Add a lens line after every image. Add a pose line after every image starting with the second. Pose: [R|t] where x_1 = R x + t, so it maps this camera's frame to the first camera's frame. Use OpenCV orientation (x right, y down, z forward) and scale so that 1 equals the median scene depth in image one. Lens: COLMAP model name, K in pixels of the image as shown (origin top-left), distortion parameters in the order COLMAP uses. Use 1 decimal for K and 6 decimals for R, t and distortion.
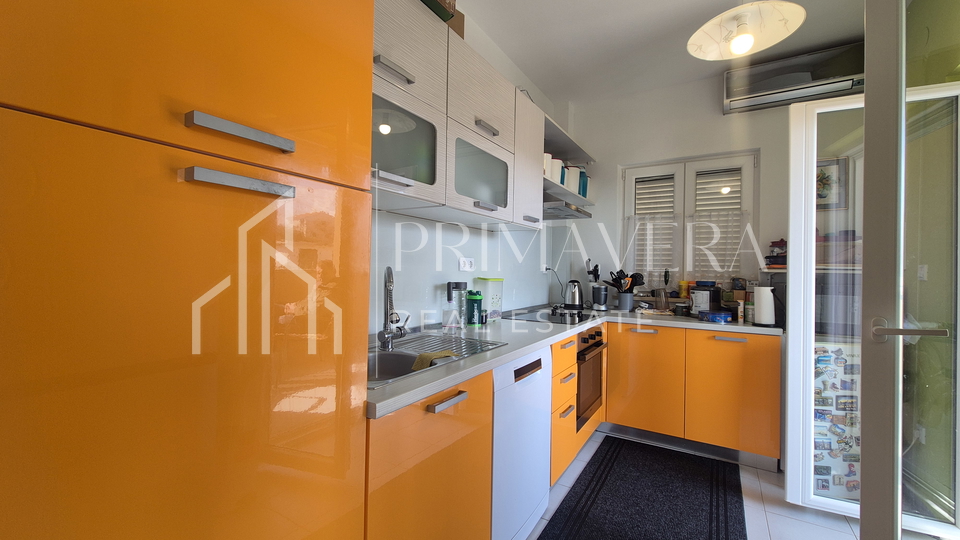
lens RADIAL K [[391.0, 0, 482.9], [0, 391.0, 267.4], [0, 0, 1]] dist [0.001913, 0.000211]
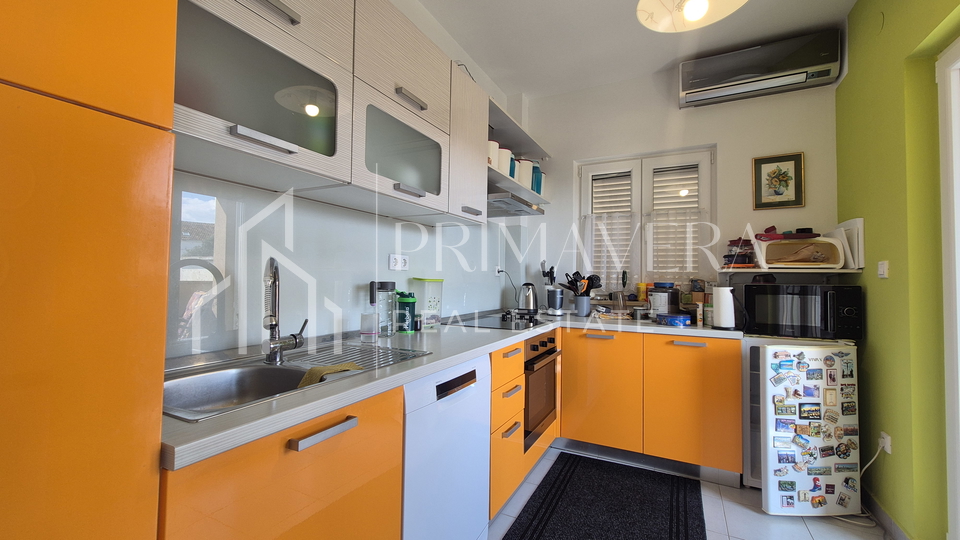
lens RADIAL K [[391.0, 0, 482.9], [0, 391.0, 267.4], [0, 0, 1]] dist [0.001913, 0.000211]
pose [[0.997129, -0.000435, 0.075723, 0.078452], [0.002163, 0.999739, -0.022738, 0.023305], [-0.075693, 0.022836, 0.996870, 0.114799]]
